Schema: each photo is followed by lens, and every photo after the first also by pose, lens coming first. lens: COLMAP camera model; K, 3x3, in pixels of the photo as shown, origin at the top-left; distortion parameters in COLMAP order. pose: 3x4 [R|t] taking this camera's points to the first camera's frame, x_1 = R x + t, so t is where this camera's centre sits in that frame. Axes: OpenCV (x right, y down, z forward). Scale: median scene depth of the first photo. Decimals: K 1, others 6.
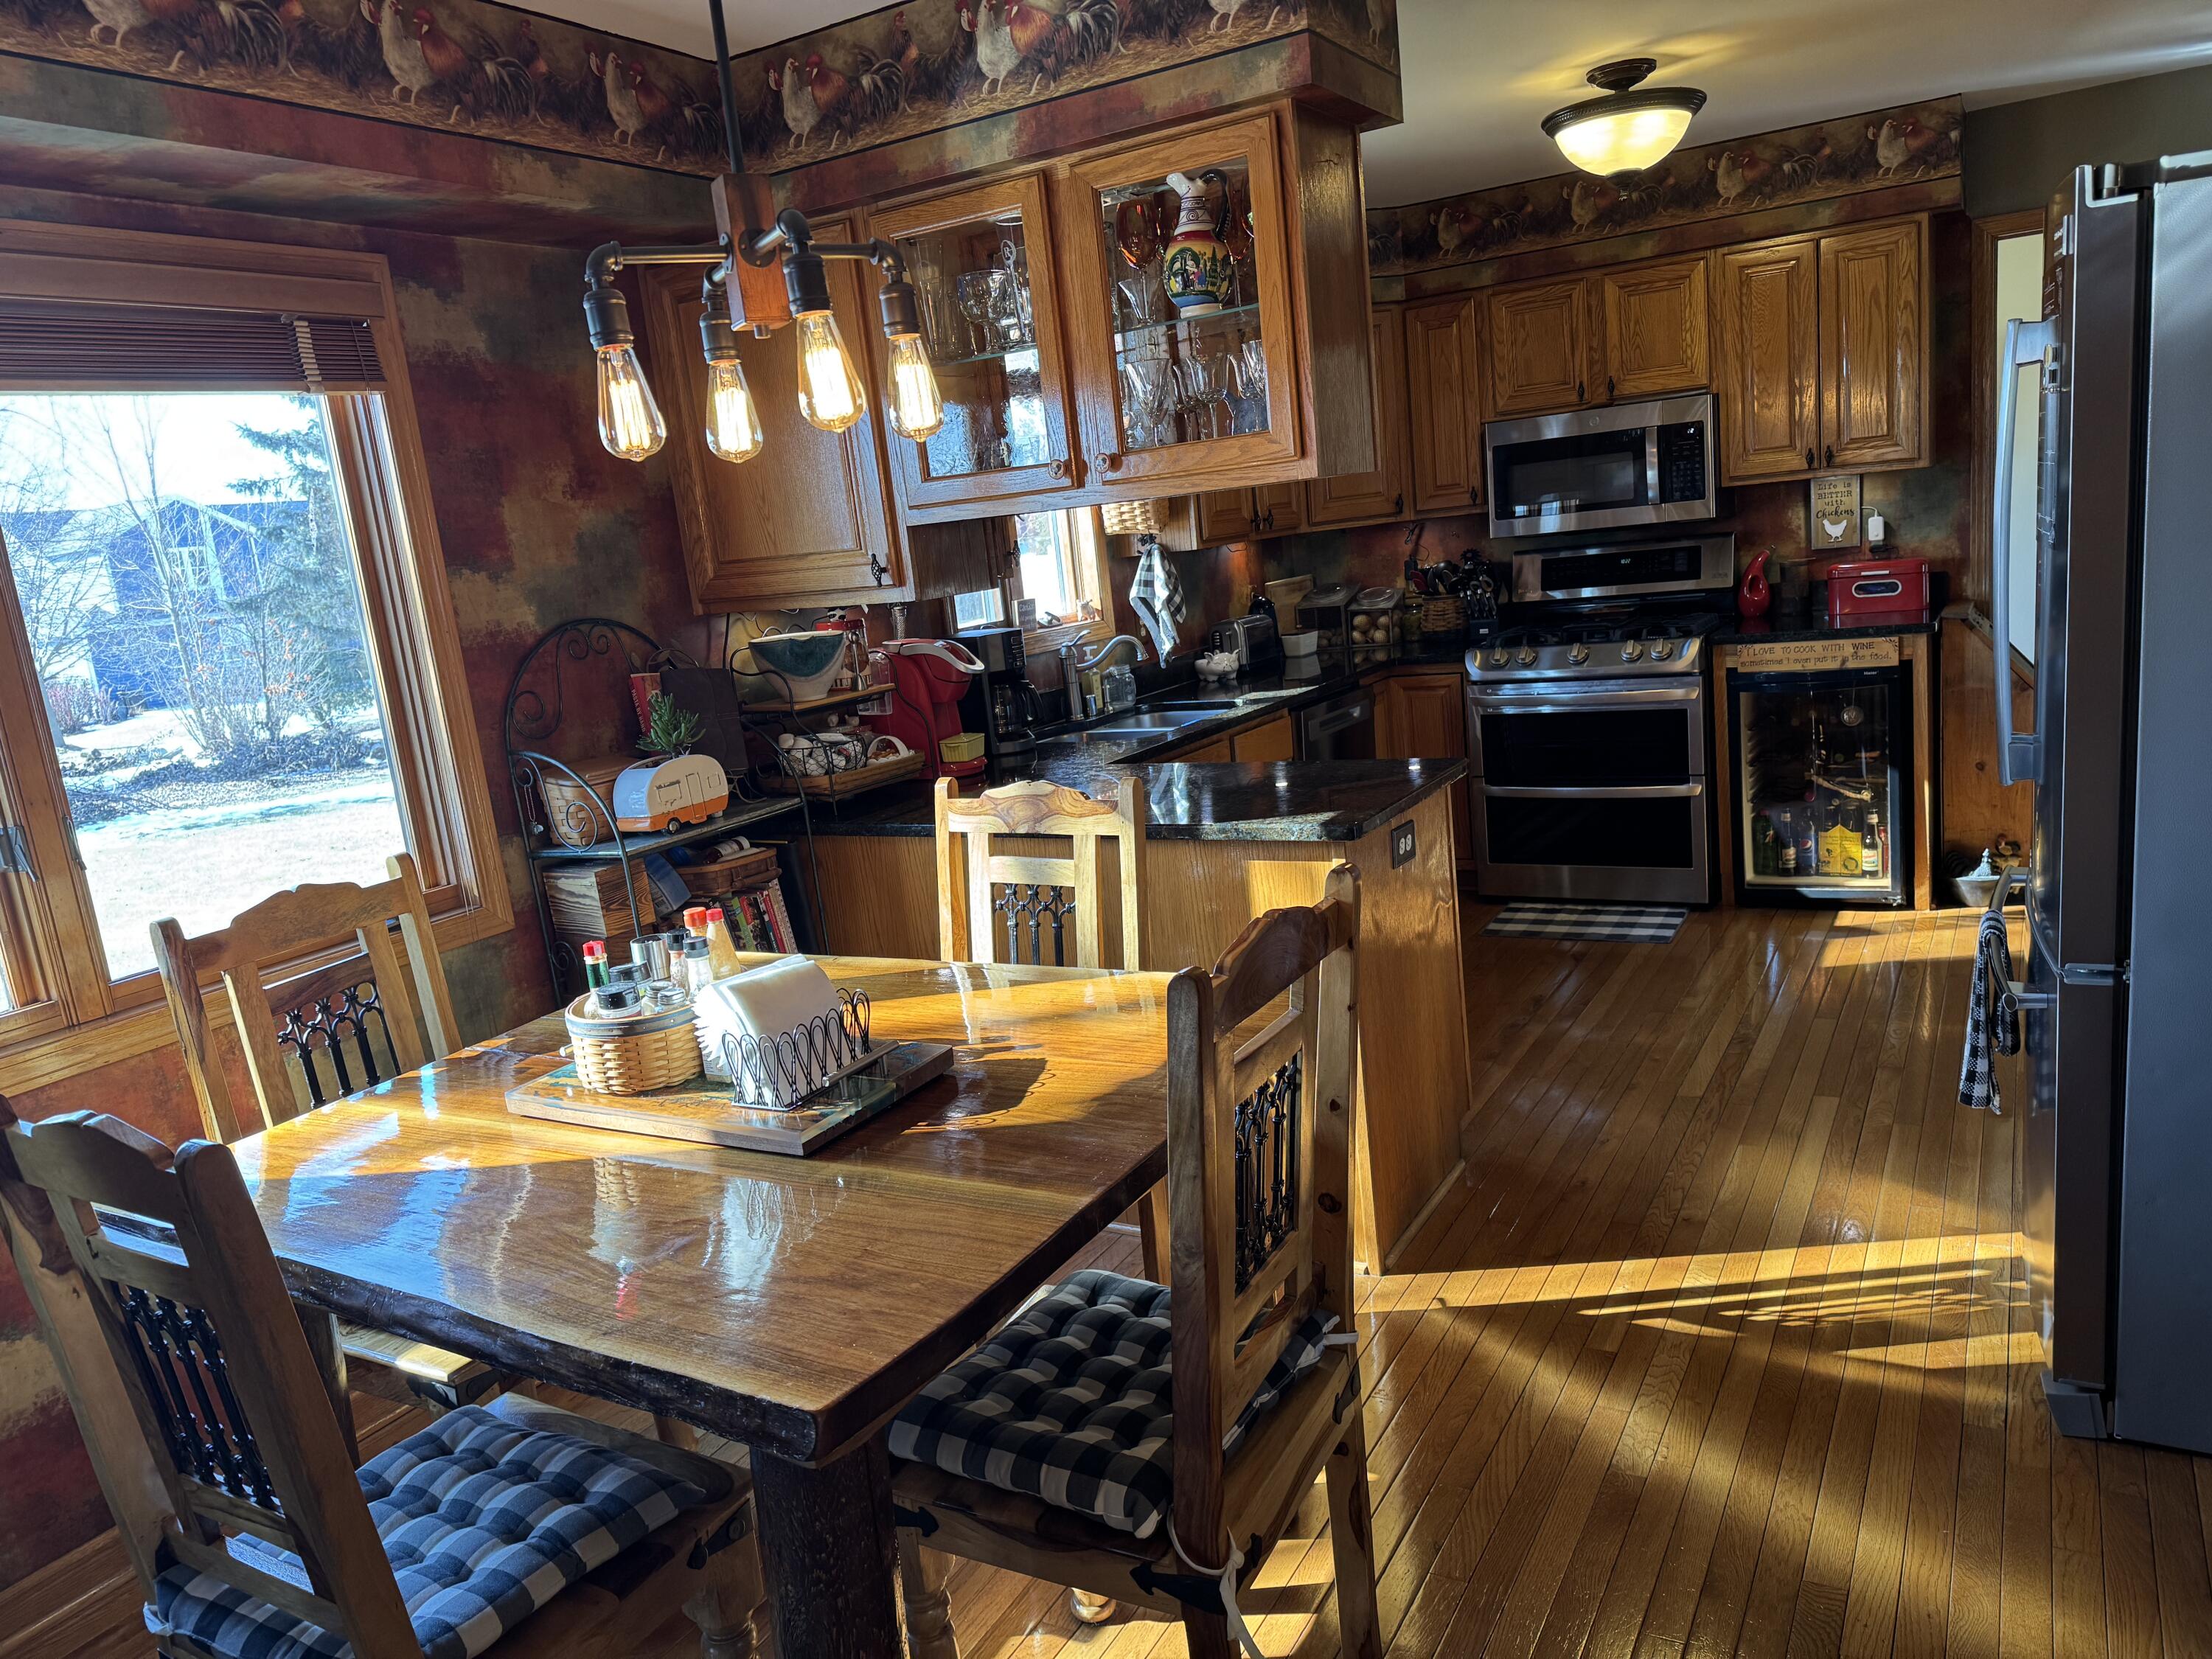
lens RADIAL K [[1555.3, 0, 1104.0], [0, 1555.3, 834.4], [0, 0, 1]] dist [0.051028, -0.065810]
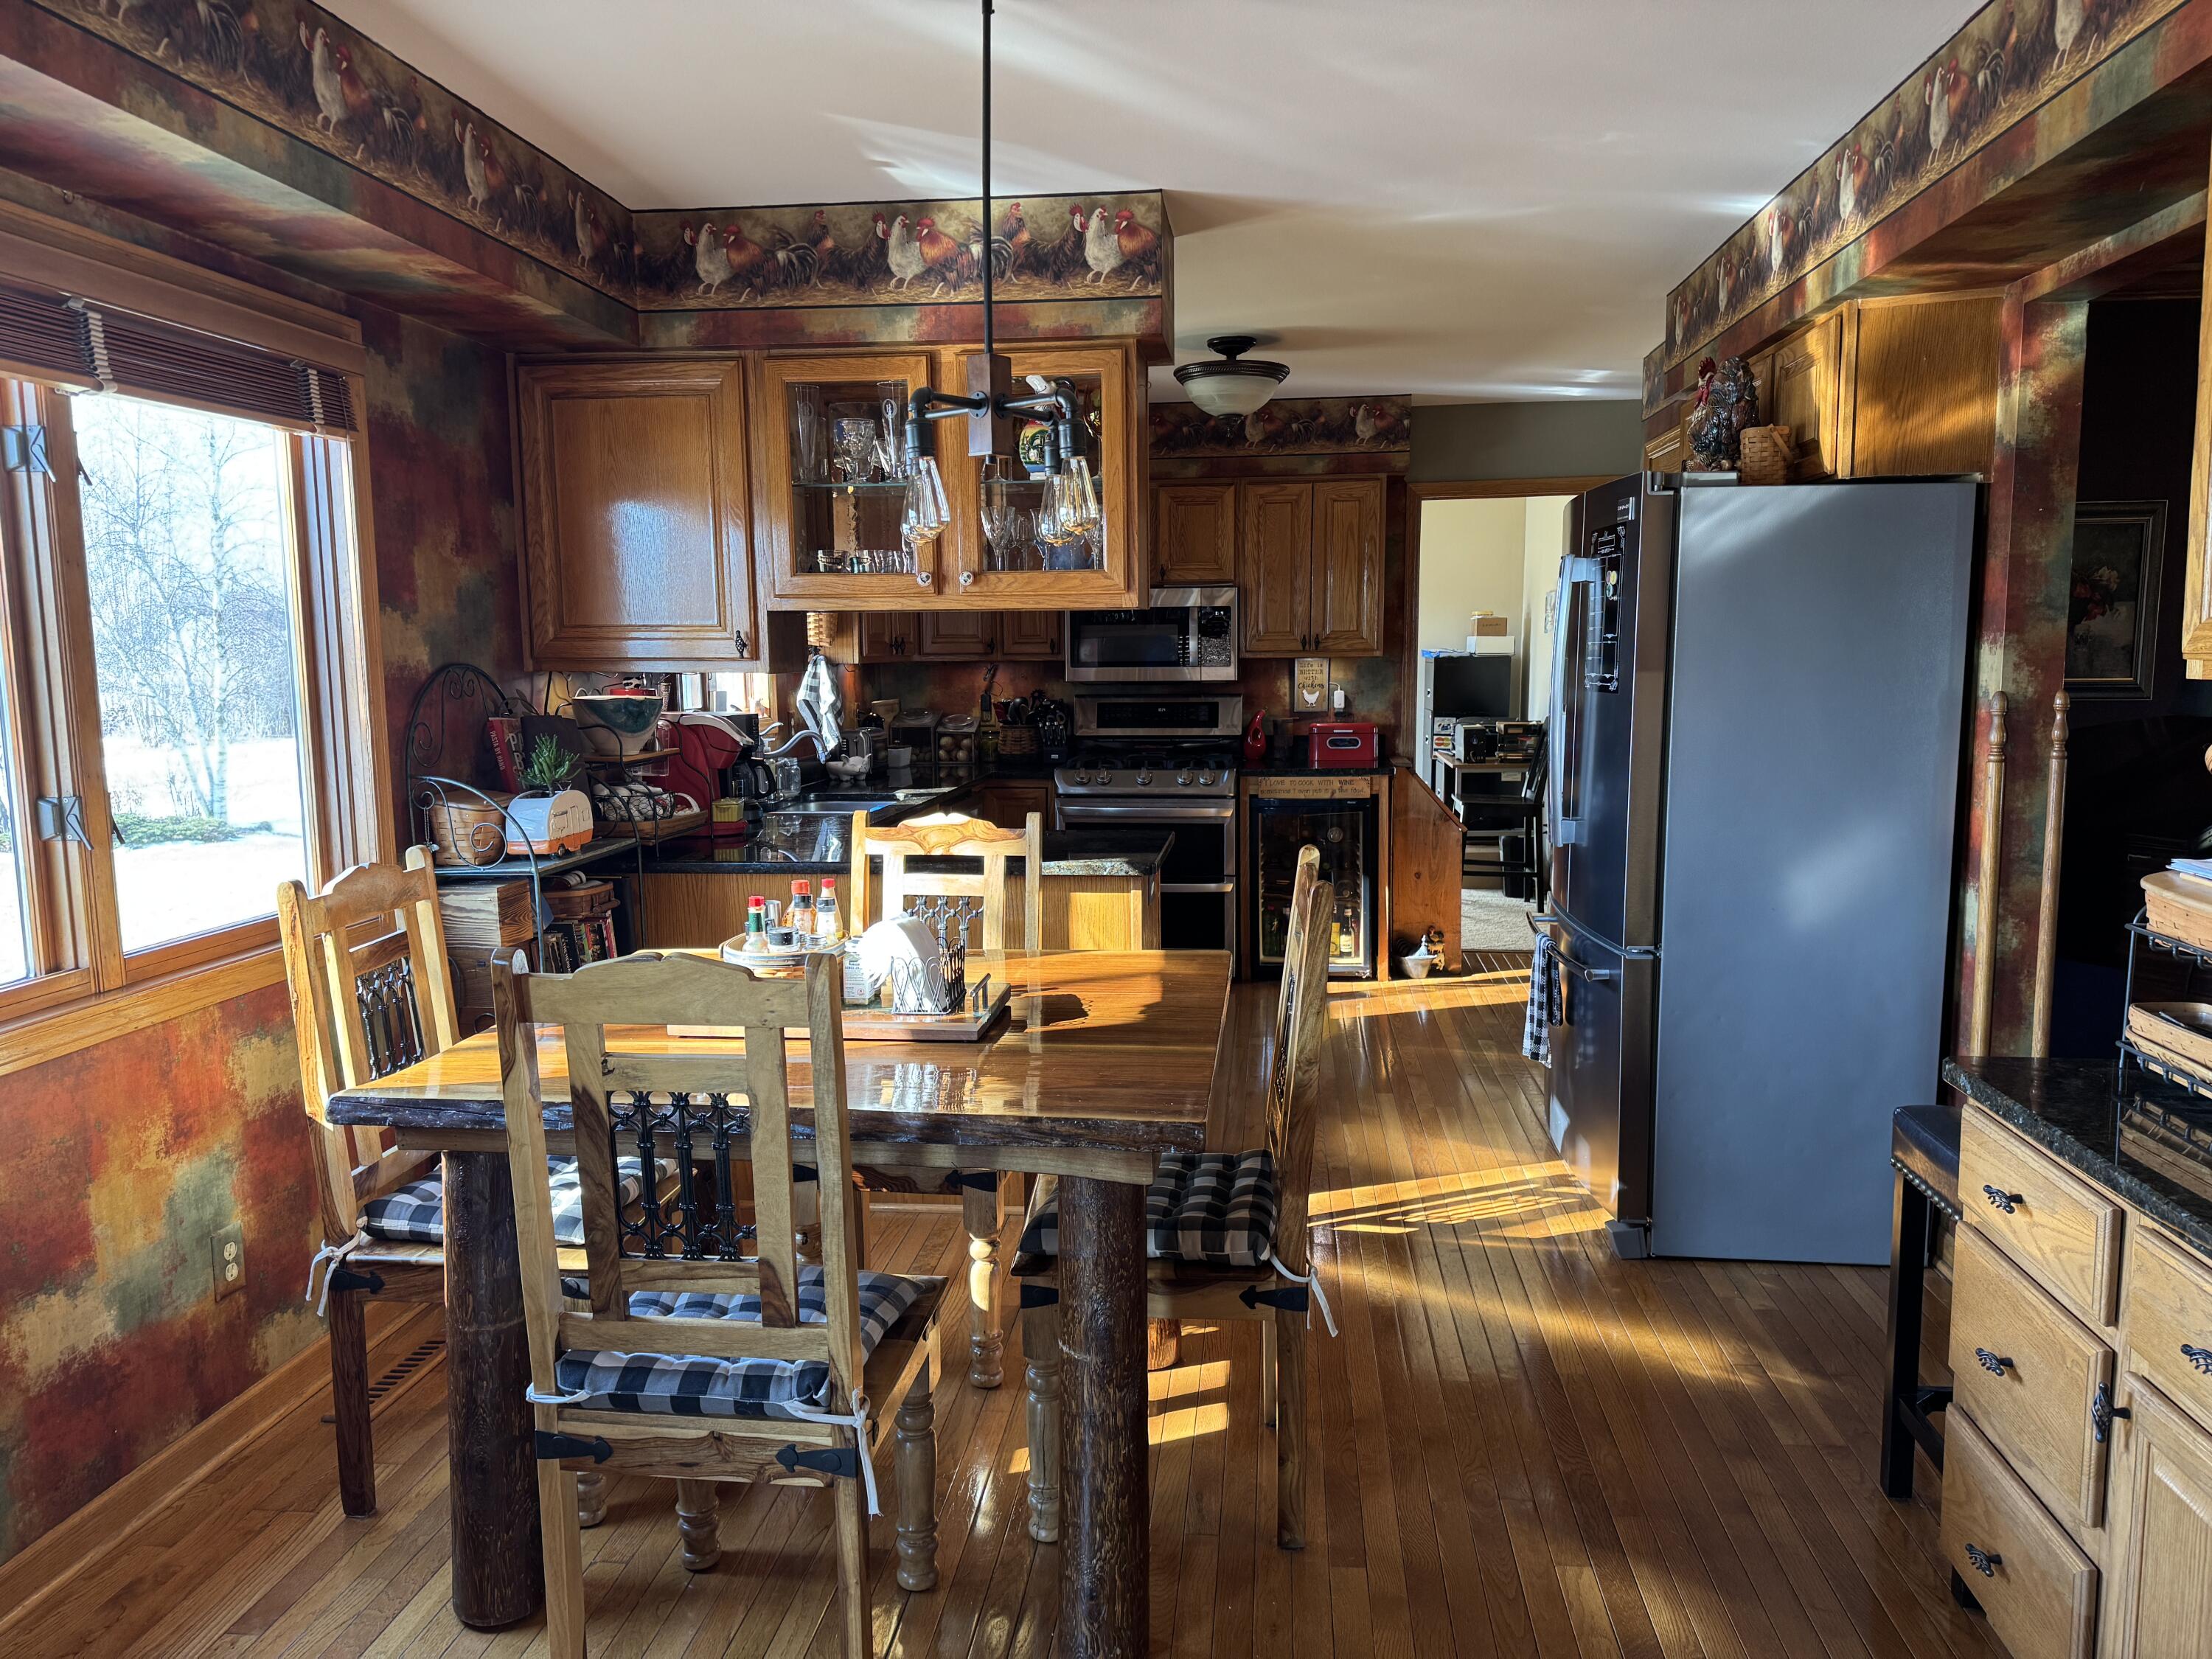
lens RADIAL K [[1555.3, 0, 1087.8], [0, 1555.3, 839.2], [0, 0, 1]] dist [0.051028, -0.065810]
pose [[0.913073, 0.047409, 0.405031, -0.357824], [-0.007464, 0.994996, -0.099640, 0.088007], [-0.407728, 0.087956, 0.908857, -0.161661]]
